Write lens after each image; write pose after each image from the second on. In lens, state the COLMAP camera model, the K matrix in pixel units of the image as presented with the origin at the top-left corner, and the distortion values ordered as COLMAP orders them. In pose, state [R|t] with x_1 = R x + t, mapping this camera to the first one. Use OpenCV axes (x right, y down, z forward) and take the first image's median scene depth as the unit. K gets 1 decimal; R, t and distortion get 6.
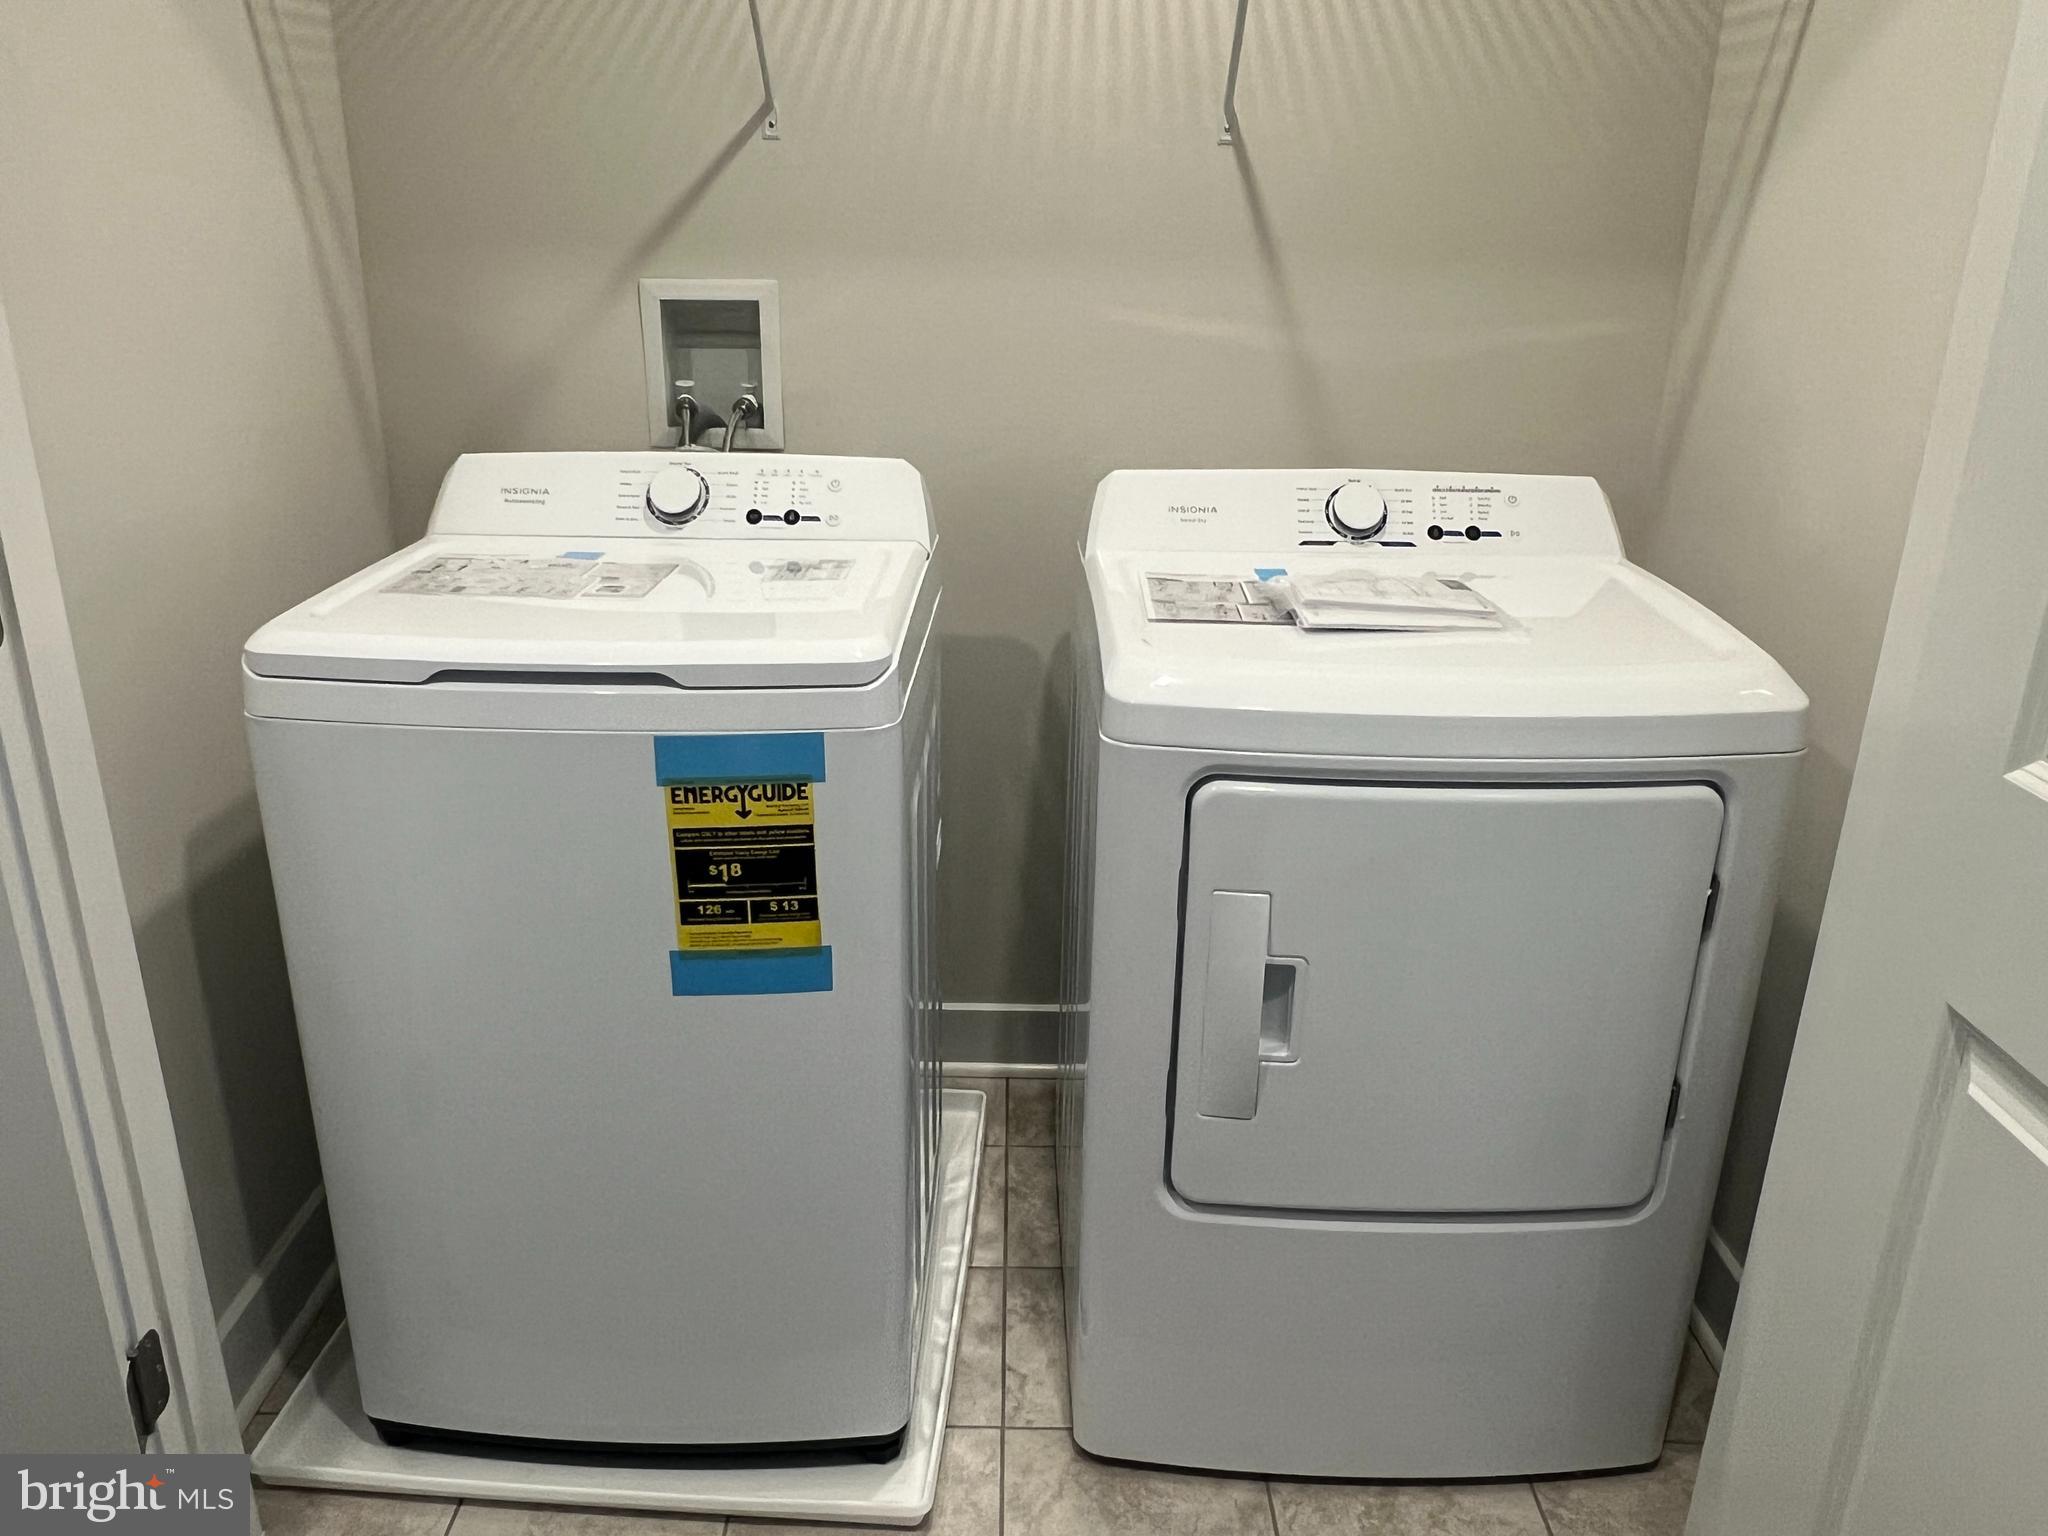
lens RADIAL K [[1516.1, 0, 979.2], [0, 1516.1, 774.4], [0, 0, 1]] dist [-0.004889, -0.005301]
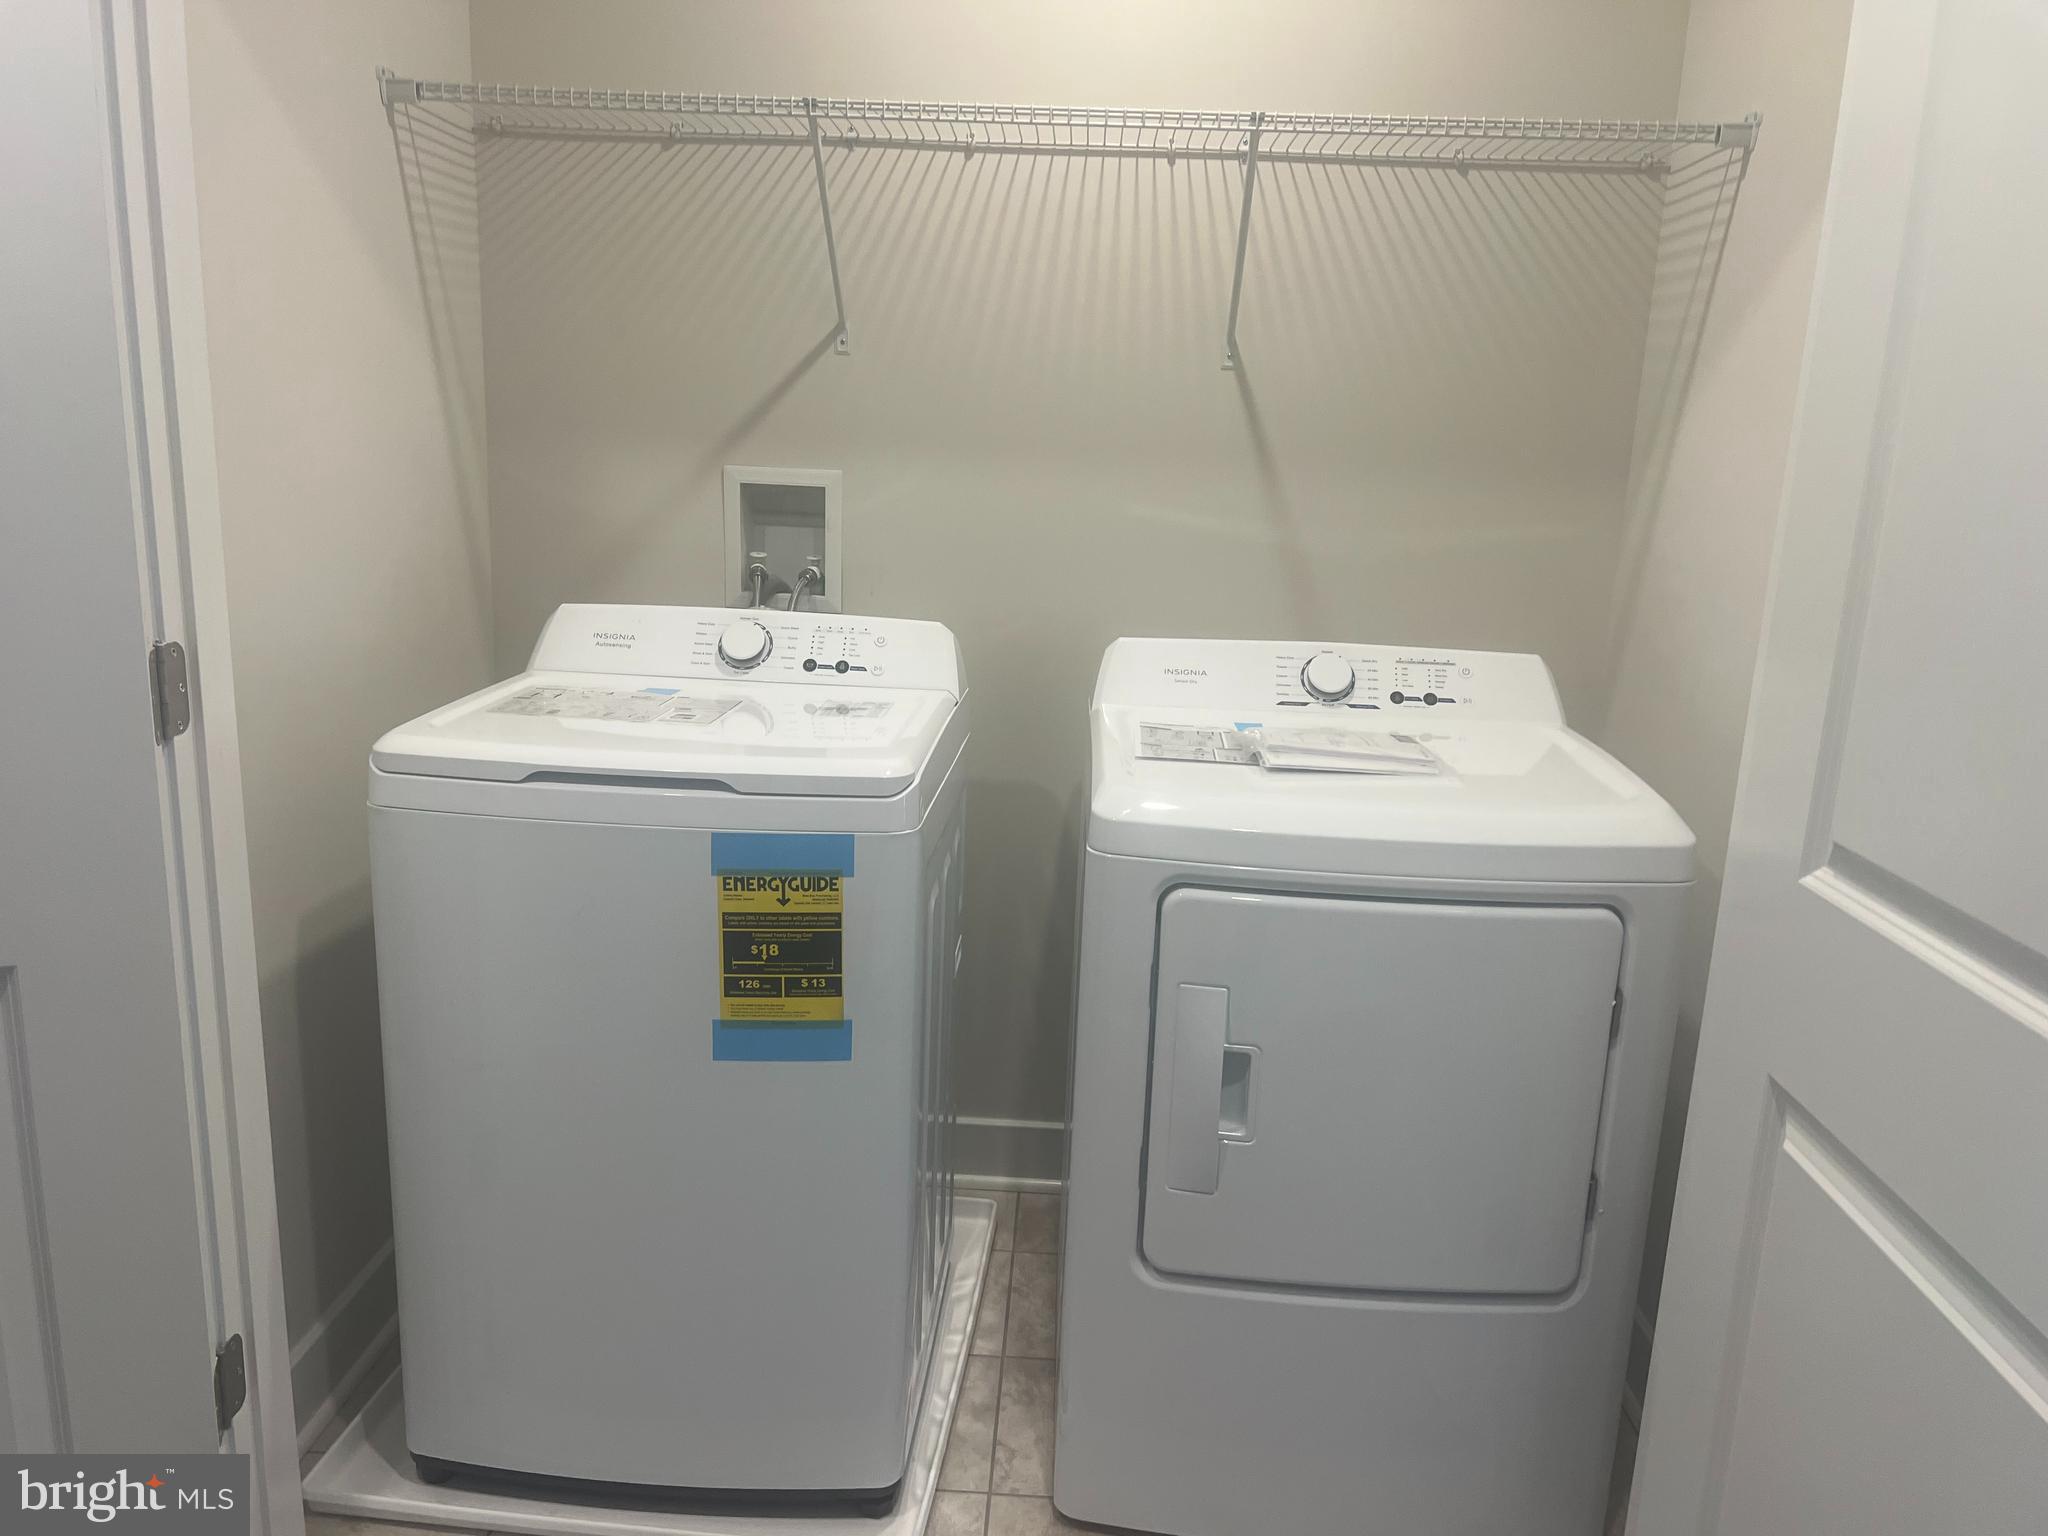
lens RADIAL K [[1528.0, 0, 1024.0], [0, 1528.0, 768.0], [0, 0, 1]] dist [0.163652, -0.385255]
pose [[0.999274, 0.033231, -0.018649, 0.042727], [-0.035407, 0.990606, -0.132083, 0.061175], [0.014085, 0.132648, 0.991063, -0.167616]]
